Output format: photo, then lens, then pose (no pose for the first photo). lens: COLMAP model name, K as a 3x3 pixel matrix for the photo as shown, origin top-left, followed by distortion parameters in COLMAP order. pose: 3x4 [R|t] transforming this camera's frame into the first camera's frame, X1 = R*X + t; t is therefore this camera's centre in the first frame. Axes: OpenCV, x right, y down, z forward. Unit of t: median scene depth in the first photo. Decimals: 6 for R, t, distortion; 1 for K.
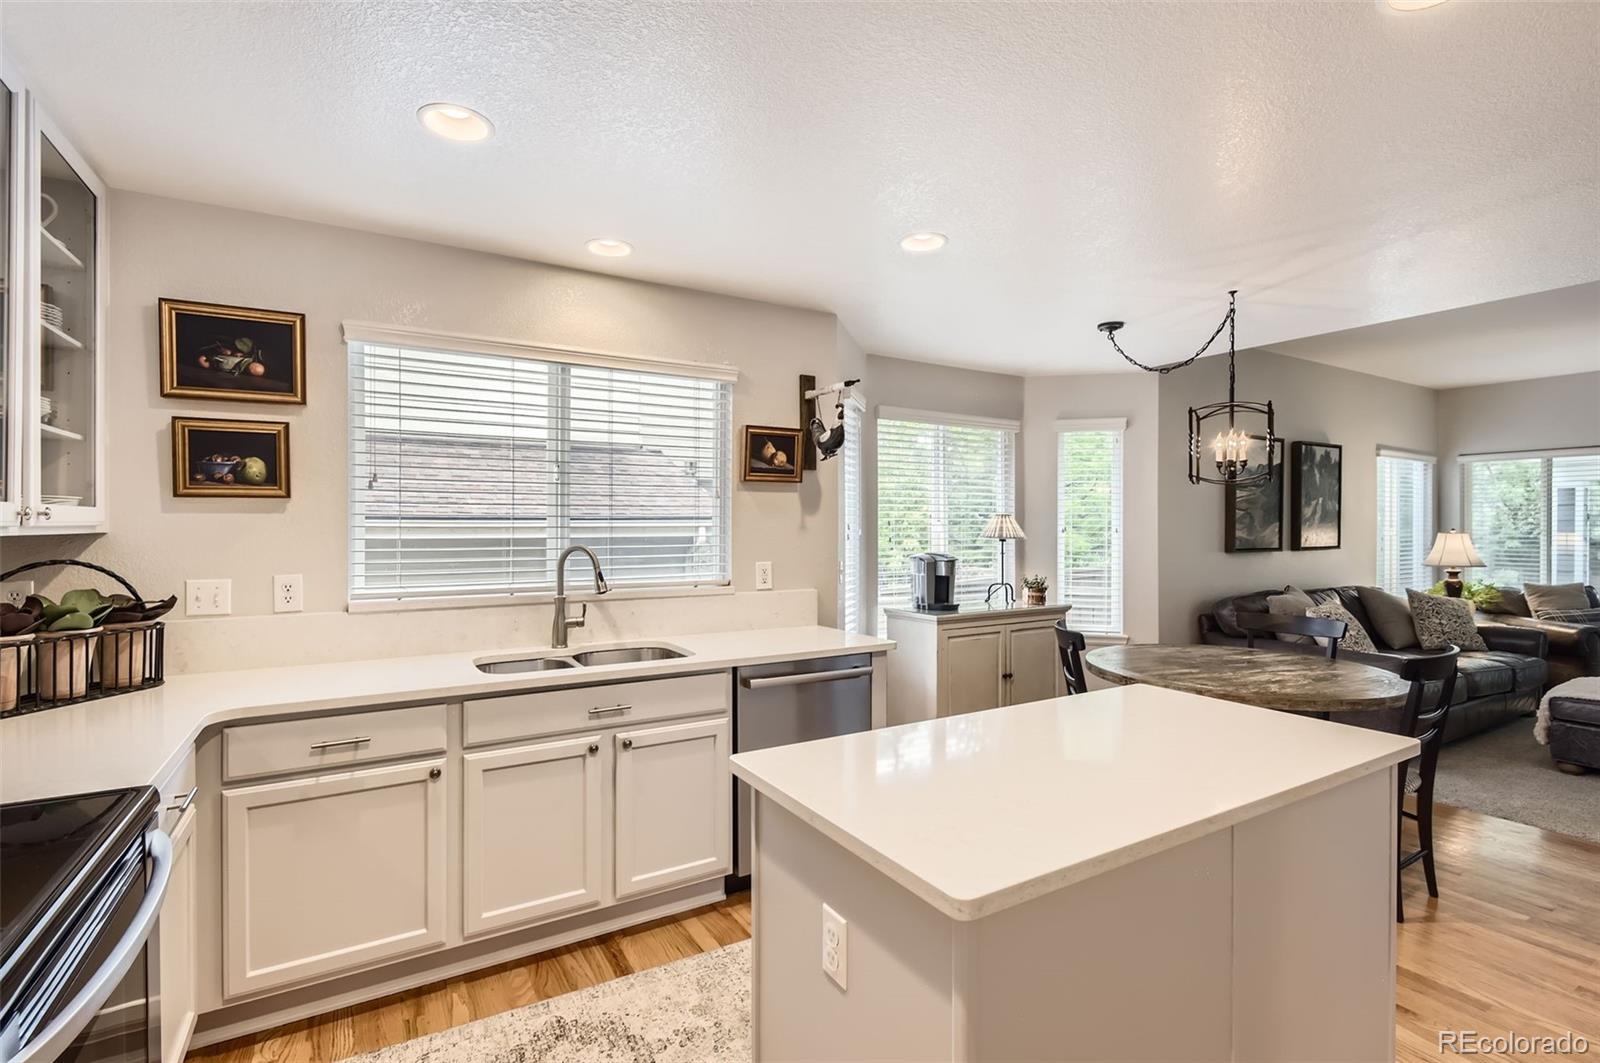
lens RADIAL K [[740.8, 0, 820.0], [0, 740.8, 530.3], [0, 0, 1]] dist [-0.003035, -0.000608]
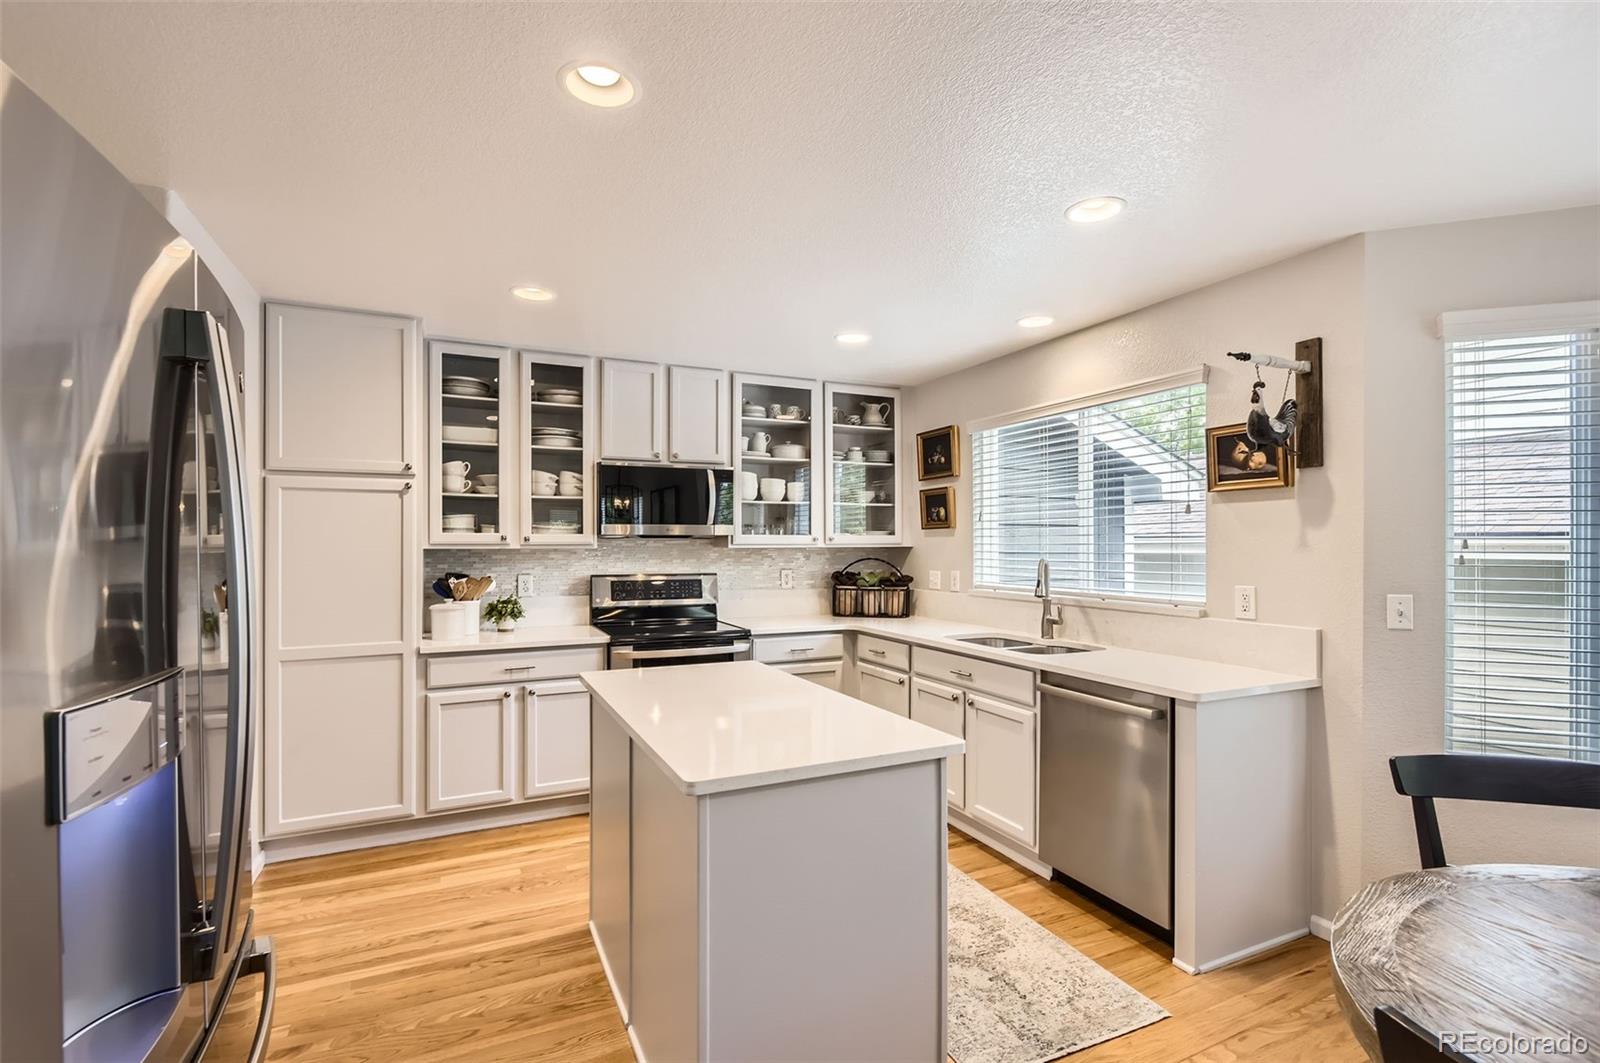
lens RADIAL K [[744.5, 0, 797.3], [0, 744.5, 545.9], [0, 0, 1]] dist [-0.001266, -0.000167]
pose [[-0.116719, 0.002633, -0.993162, 1.012129], [-0.005092, 0.999982, 0.003250, -0.003521], [0.993152, 0.005436, -0.116703, 0.745538]]
